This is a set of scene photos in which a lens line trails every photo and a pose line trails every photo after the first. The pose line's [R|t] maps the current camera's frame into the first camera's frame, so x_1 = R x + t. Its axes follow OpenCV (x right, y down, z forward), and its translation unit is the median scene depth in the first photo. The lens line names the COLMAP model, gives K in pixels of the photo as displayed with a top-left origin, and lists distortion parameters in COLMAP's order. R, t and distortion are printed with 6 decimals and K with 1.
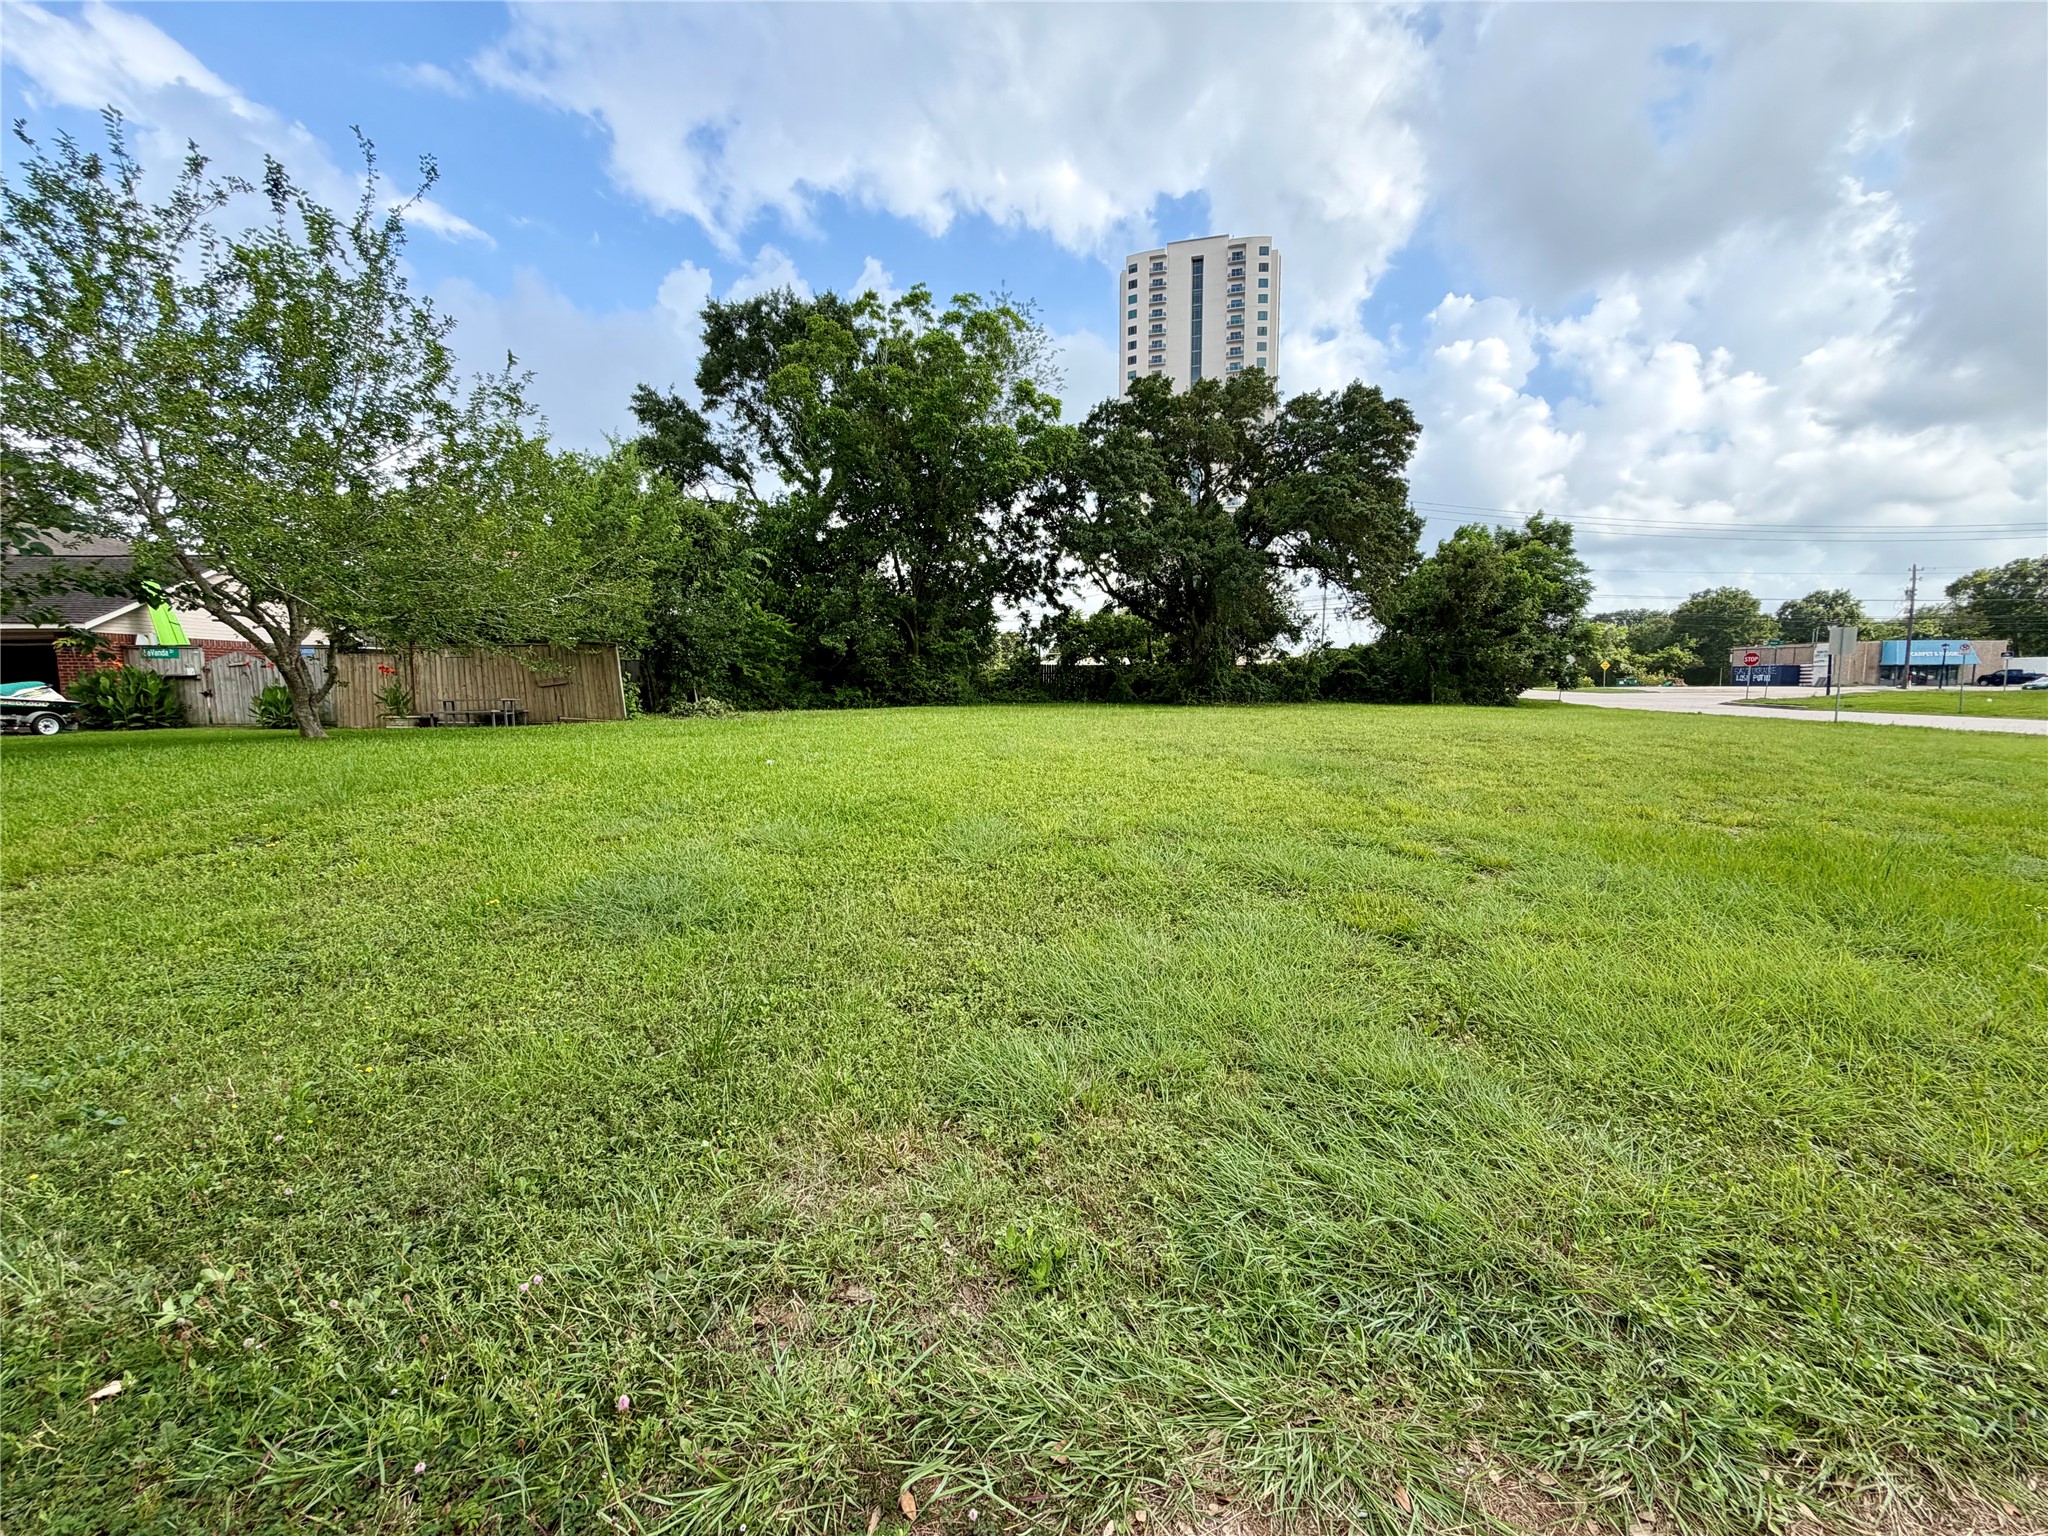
lens RADIAL K [[823.5, 0, 1006.1], [0, 823.5, 759.0], [0, 0, 1]] dist [0.001059, 0.000419]
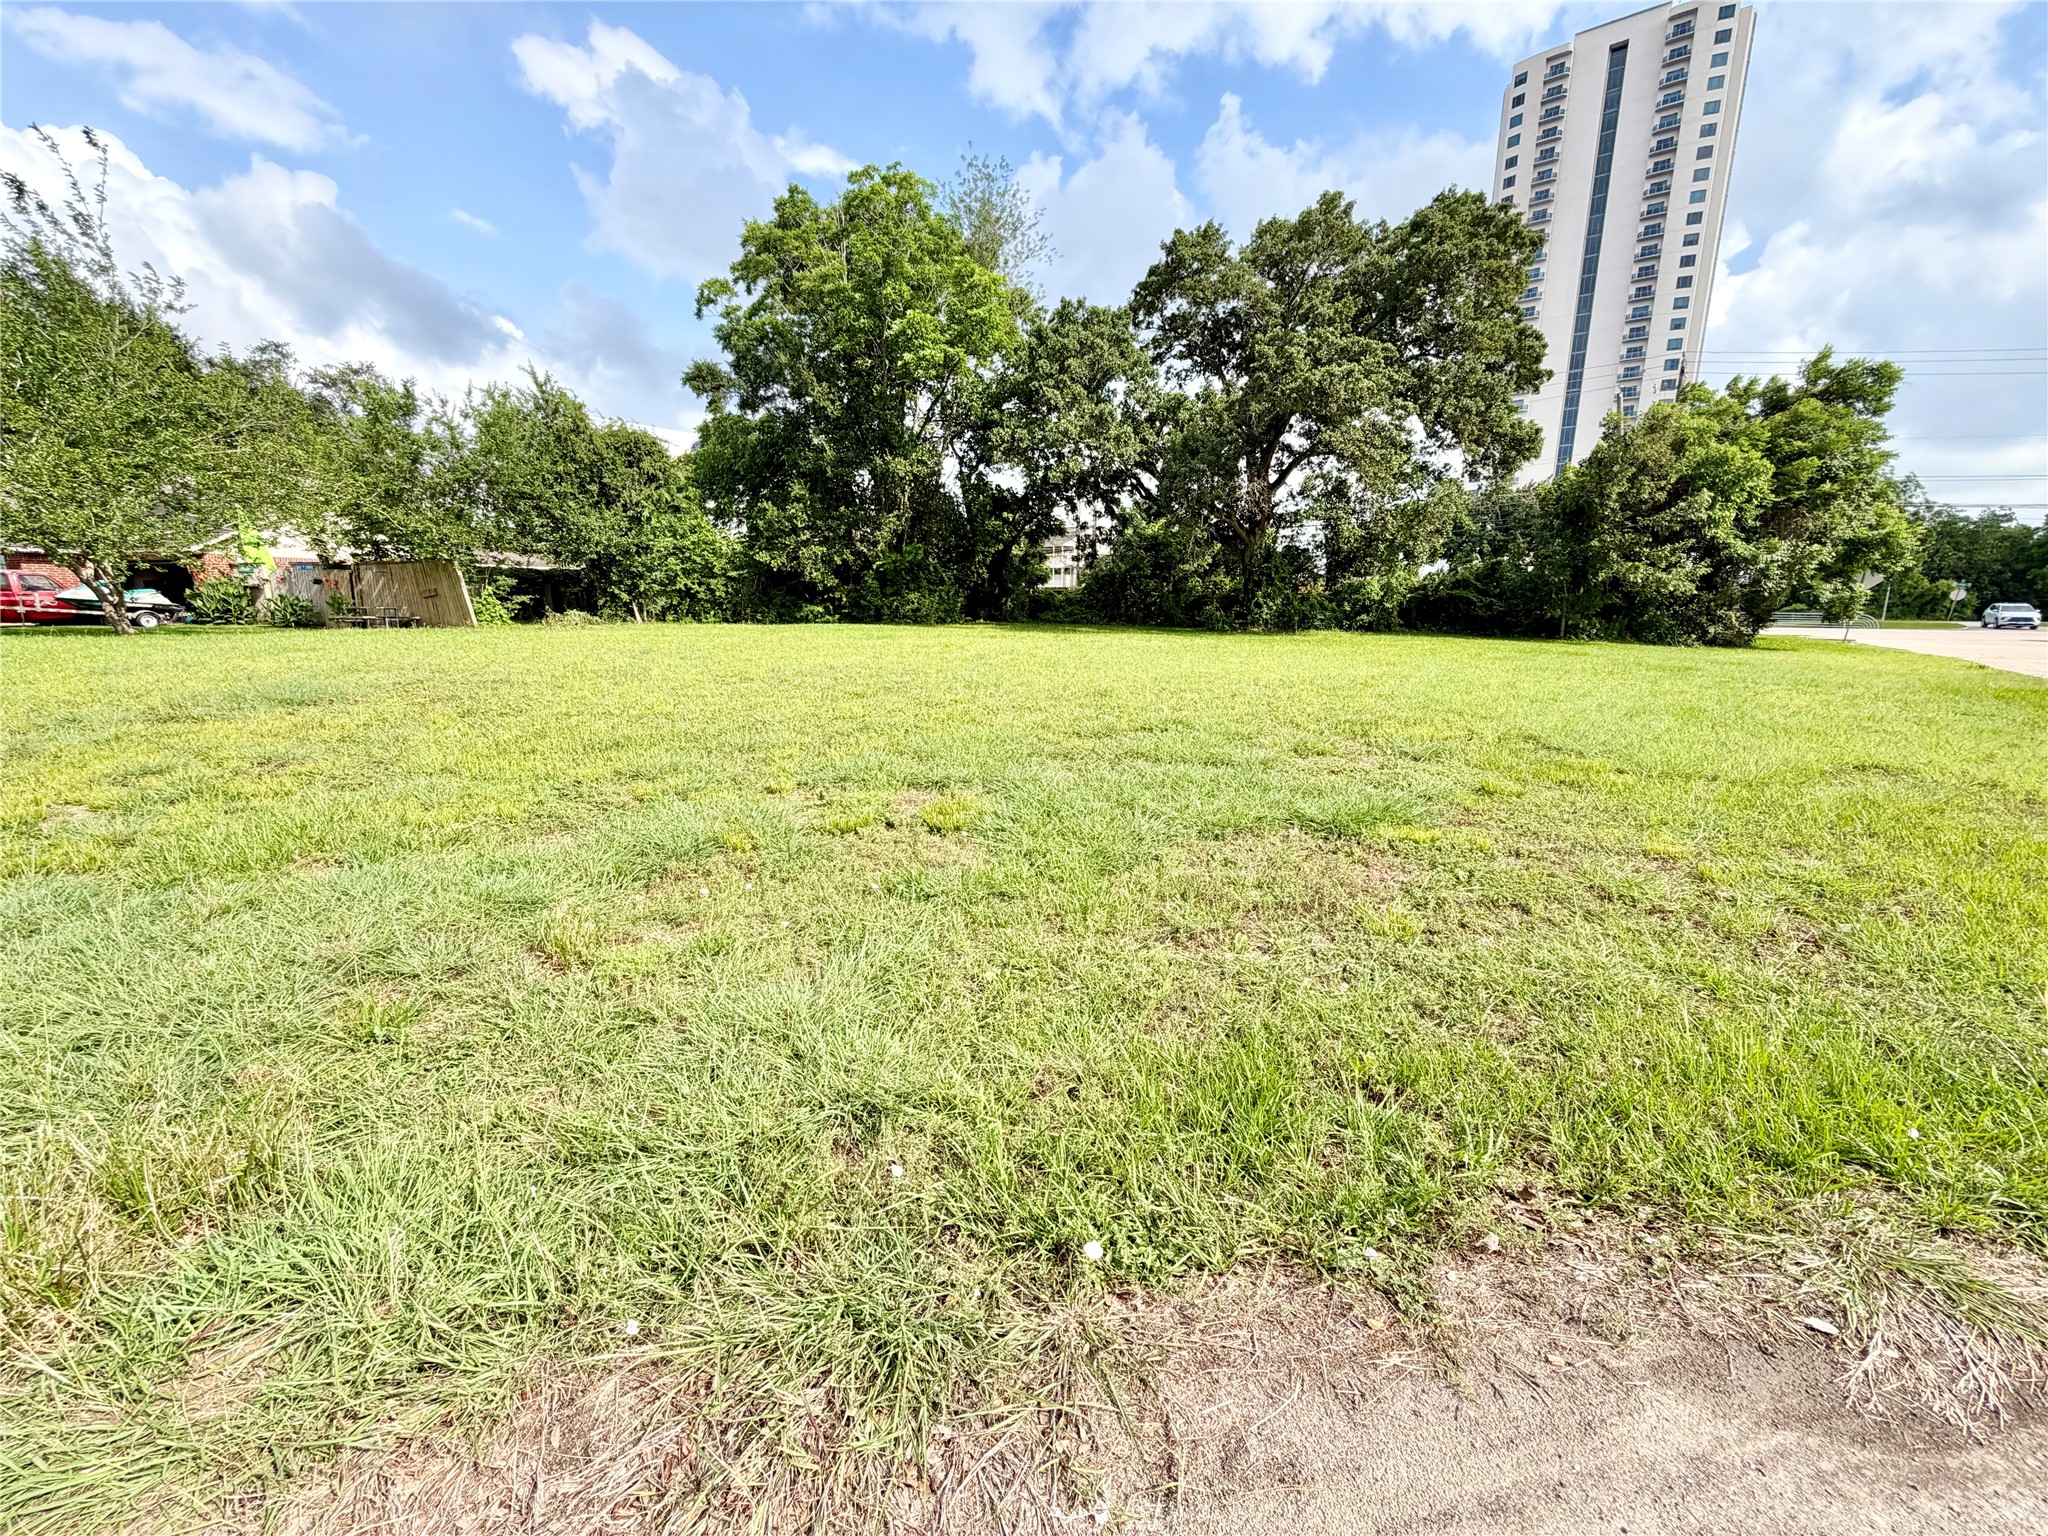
lens RADIAL K [[823.5, 0, 1019.5], [0, 823.5, 770.6], [0, 0, 1]] dist [0.001059, 0.000419]
pose [[0.917977, 0.092899, -0.385601, 0.523078], [-0.052100, 0.992003, 0.114963, -0.013653], [0.393197, -0.085444, 0.915476, 0.179380]]
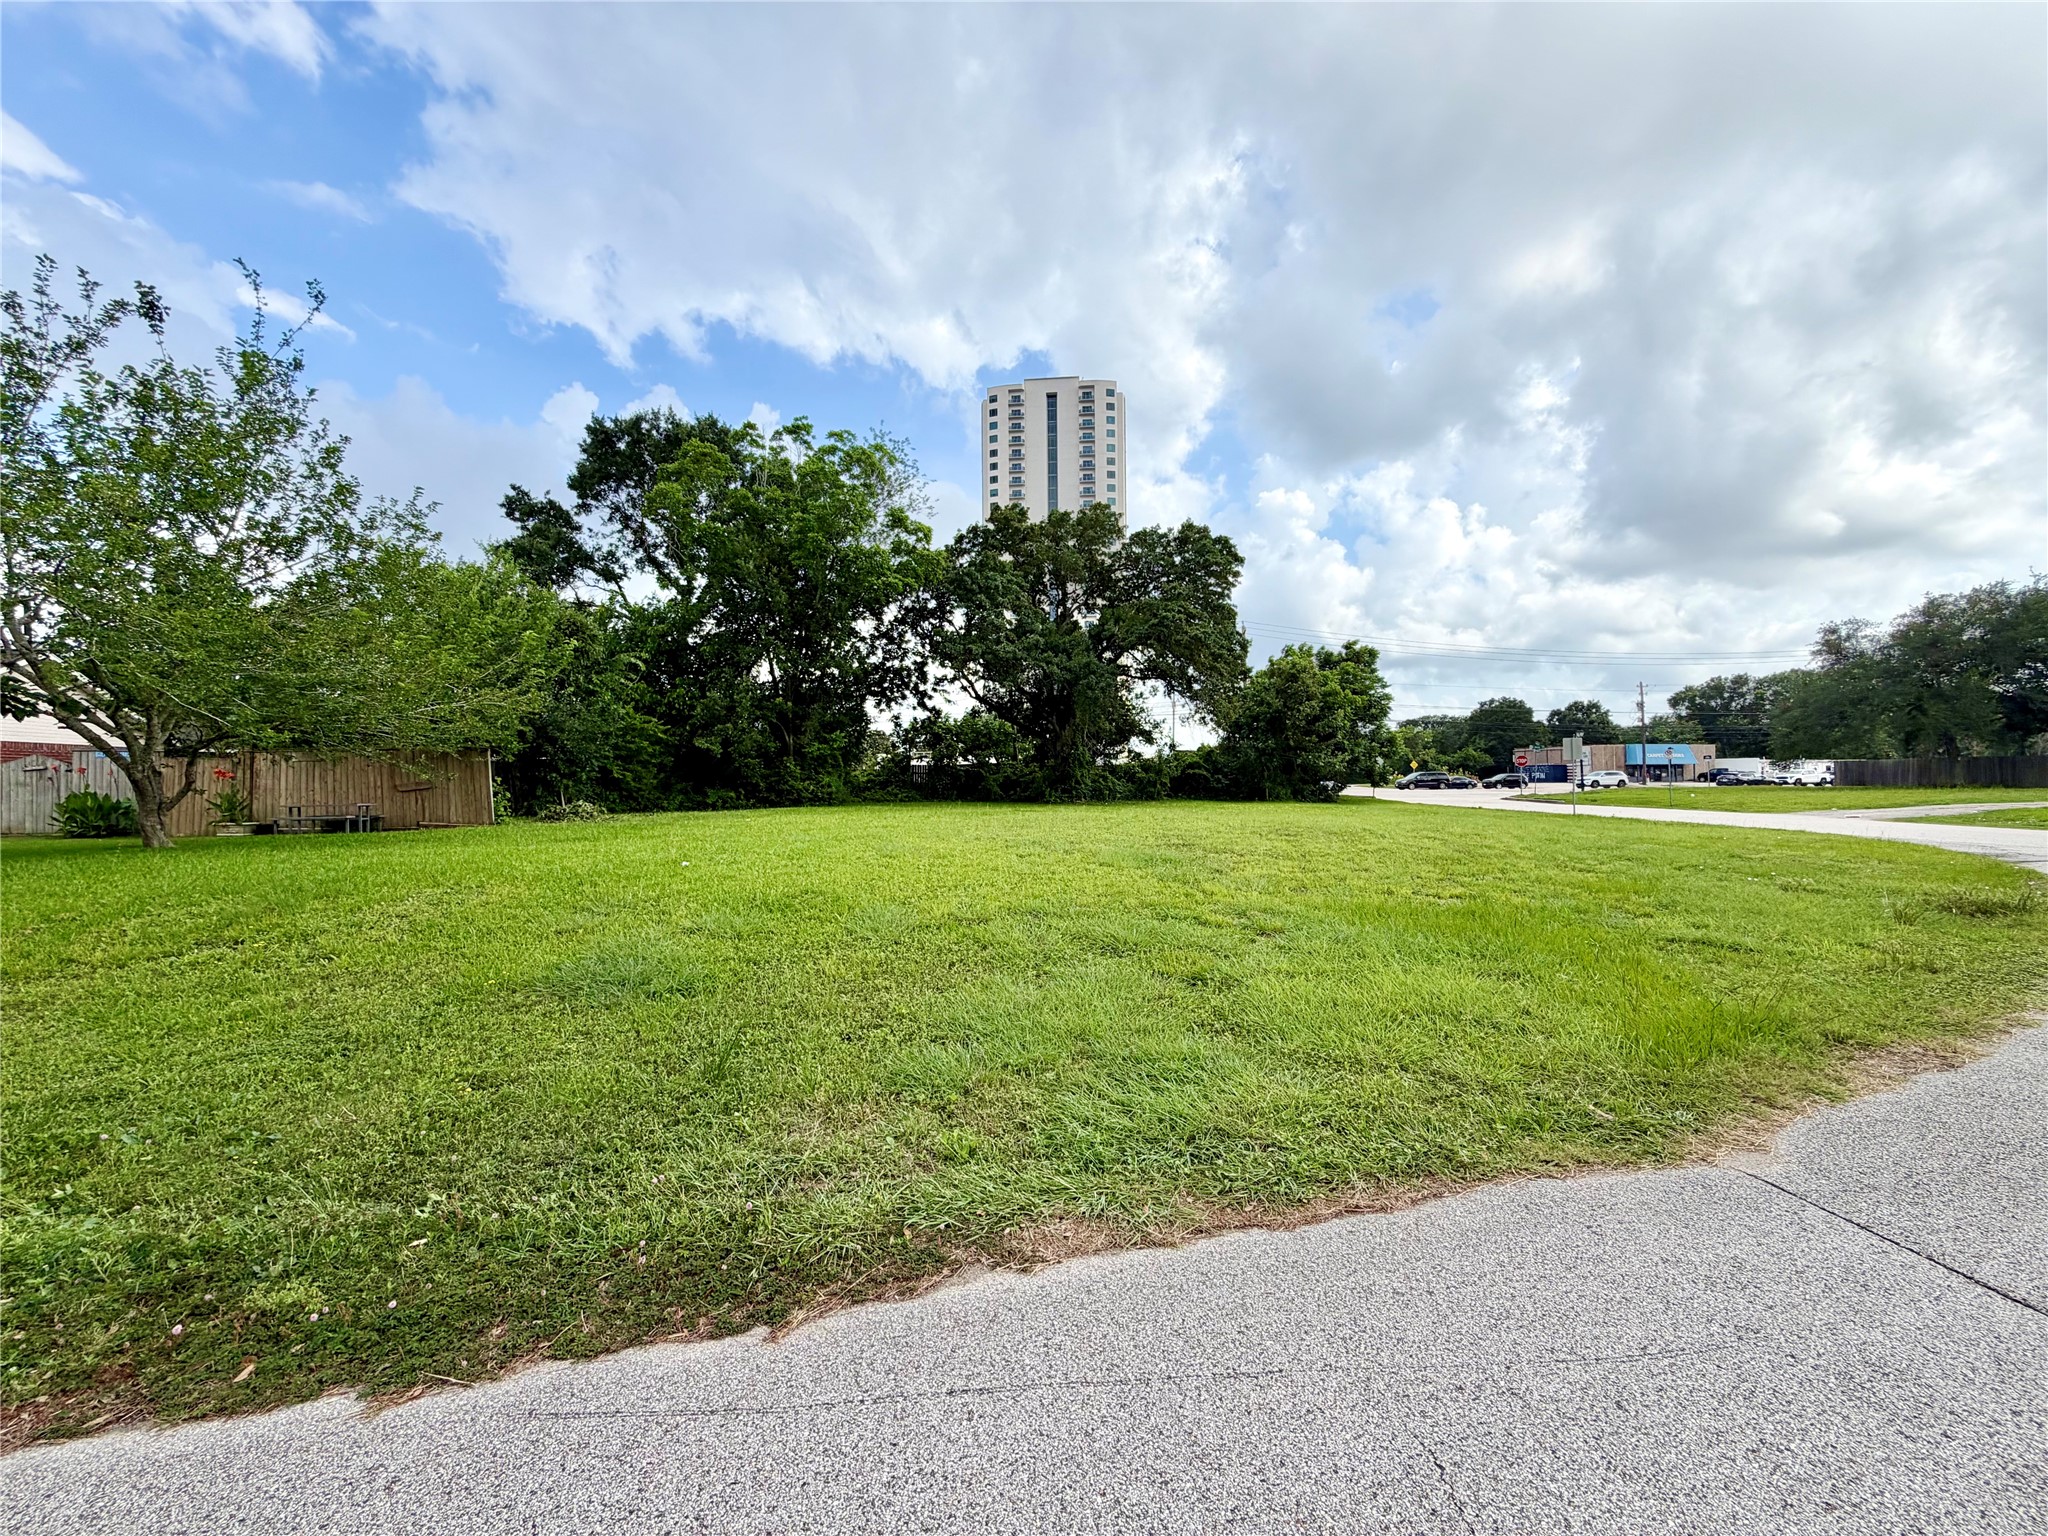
lens RADIAL K [[823.5, 0, 1005.9], [0, 823.5, 761.5], [0, 0, 1]] dist [0.001059, 0.000419]
pose [[0.987227, 0.001064, 0.159315, -0.009712], [0.017195, 0.993425, -0.113187, -0.000004], [-0.158388, 0.114481, 0.980718, -0.053785]]
